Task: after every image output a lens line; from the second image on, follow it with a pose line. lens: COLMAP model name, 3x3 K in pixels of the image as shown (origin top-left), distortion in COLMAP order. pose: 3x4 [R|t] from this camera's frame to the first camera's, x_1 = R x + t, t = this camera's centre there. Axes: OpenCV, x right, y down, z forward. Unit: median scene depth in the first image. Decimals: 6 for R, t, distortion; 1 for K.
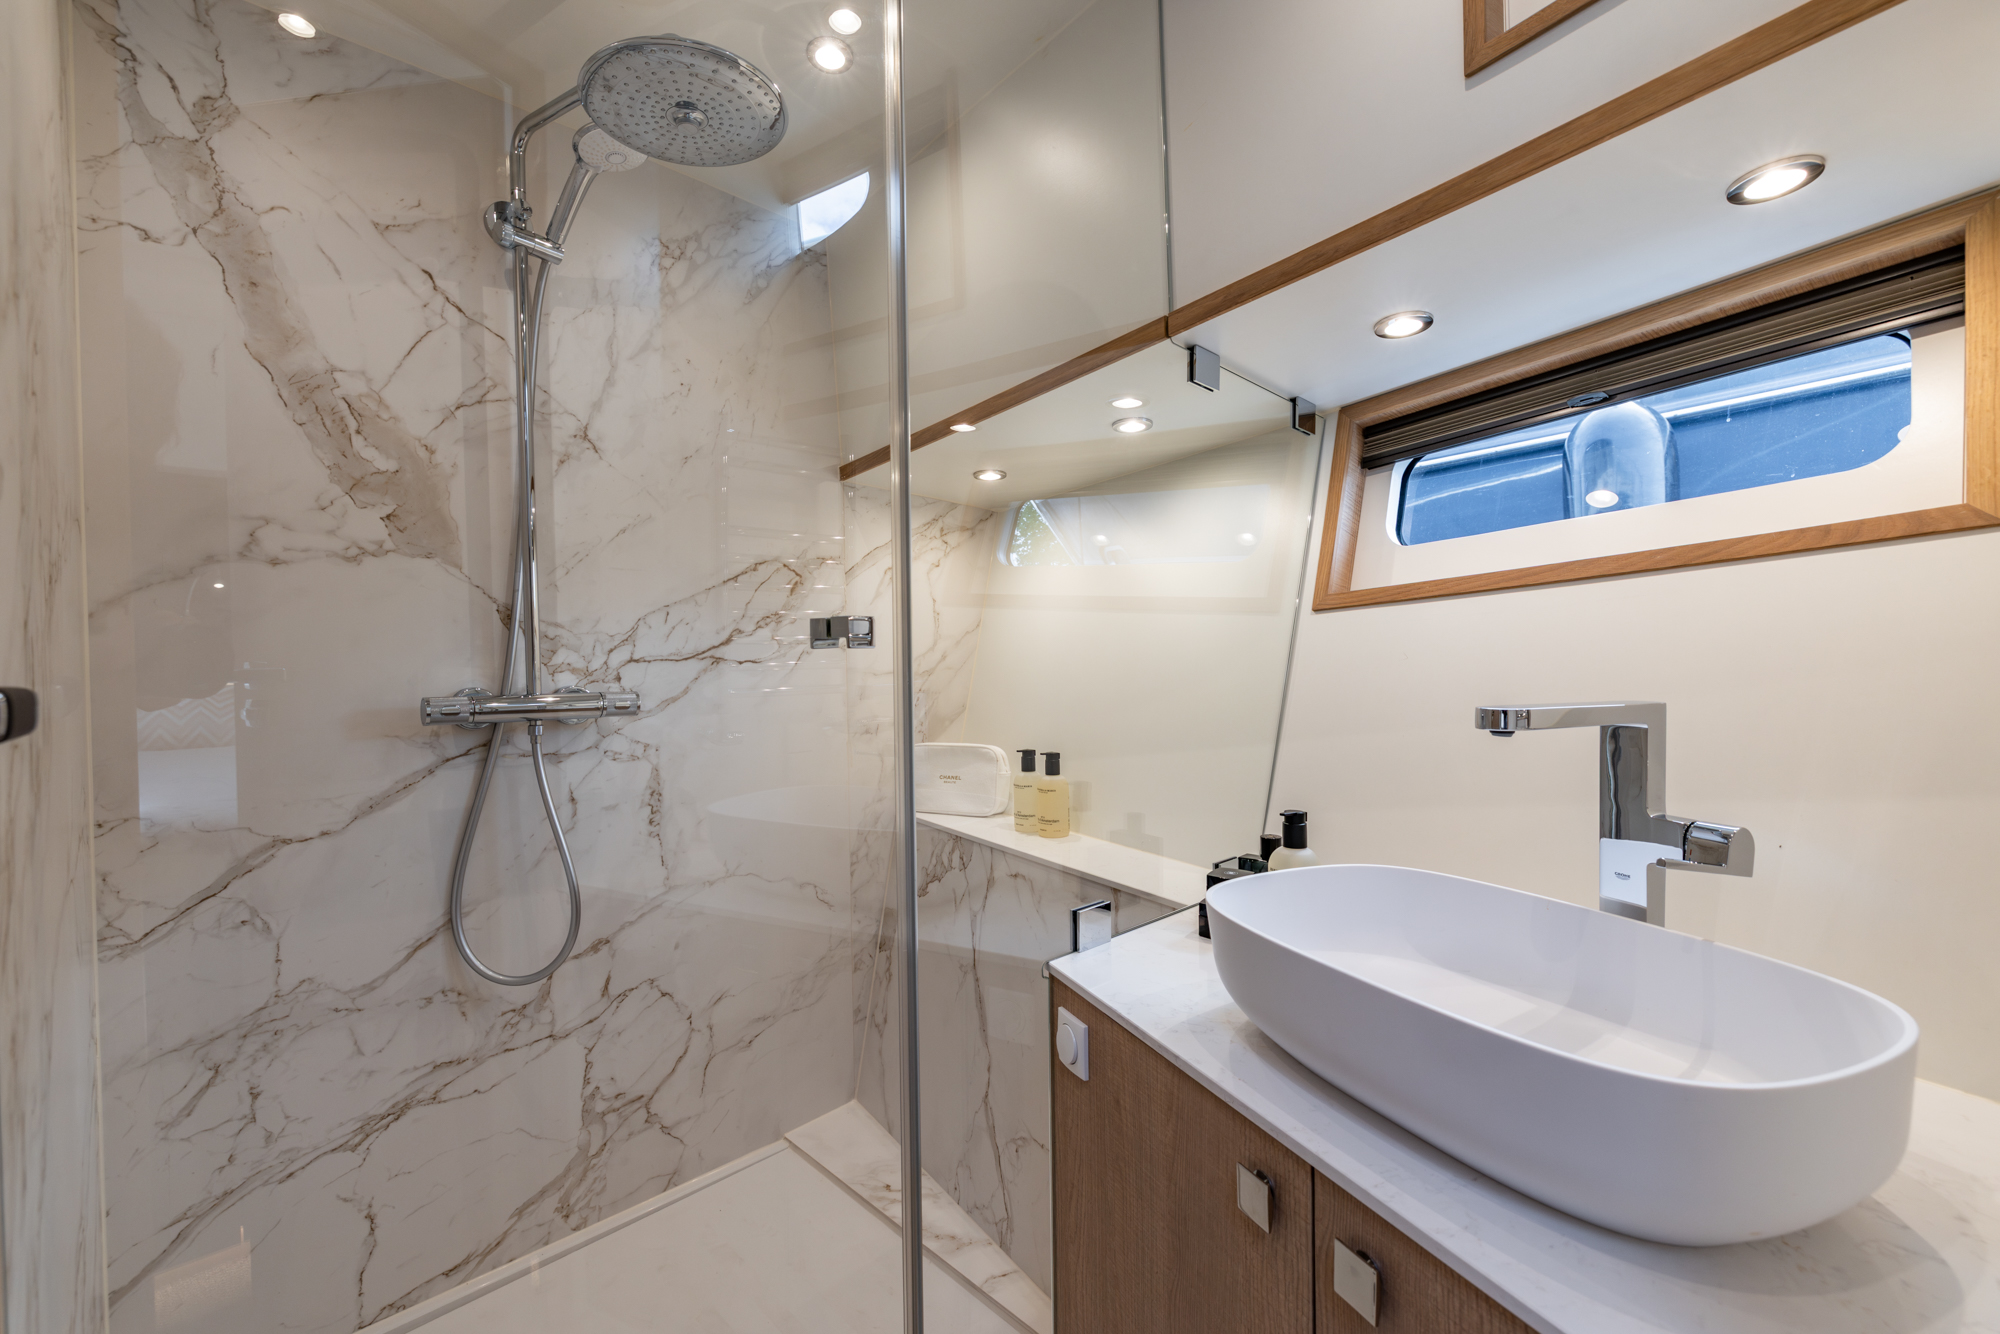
lens RADIAL K [[860.6, 0, 993.7], [0, 860.6, 664.3], [0, 0, 1]] dist [0.000793, 0.000144]
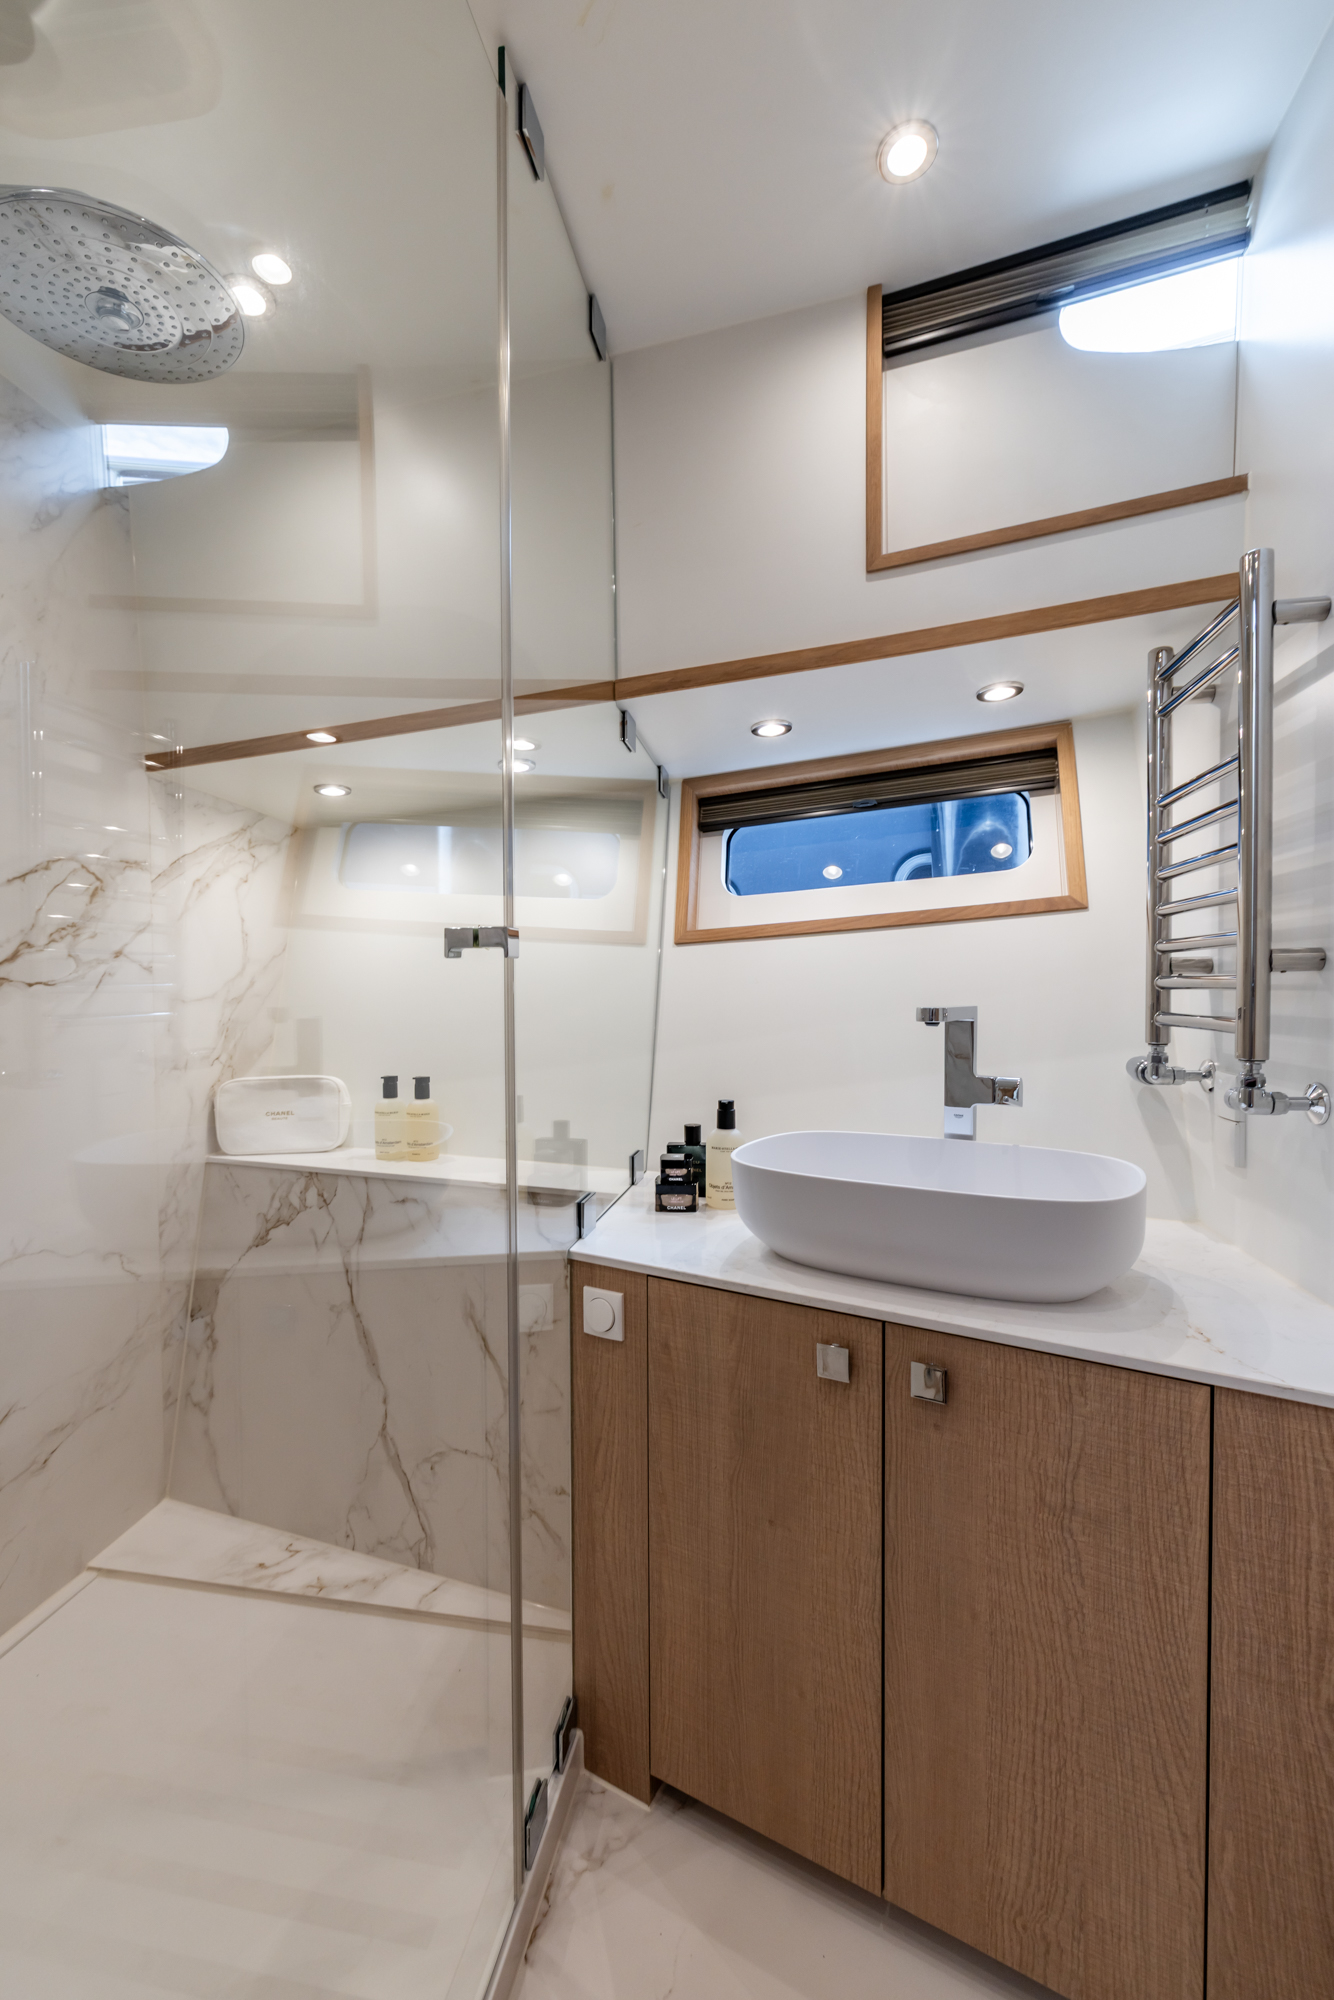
lens RADIAL K [[858.7, 0, 666.4], [0, 858.7, 1008.6], [0, 0, 1]] dist [-0.000181, 0.000829]
pose [[0.806243, -0.006322, 0.591551, -0.289451], [0.003636, 0.999977, 0.005731, 0.017823], [-0.591573, -0.002470, 0.806247, 0.021713]]
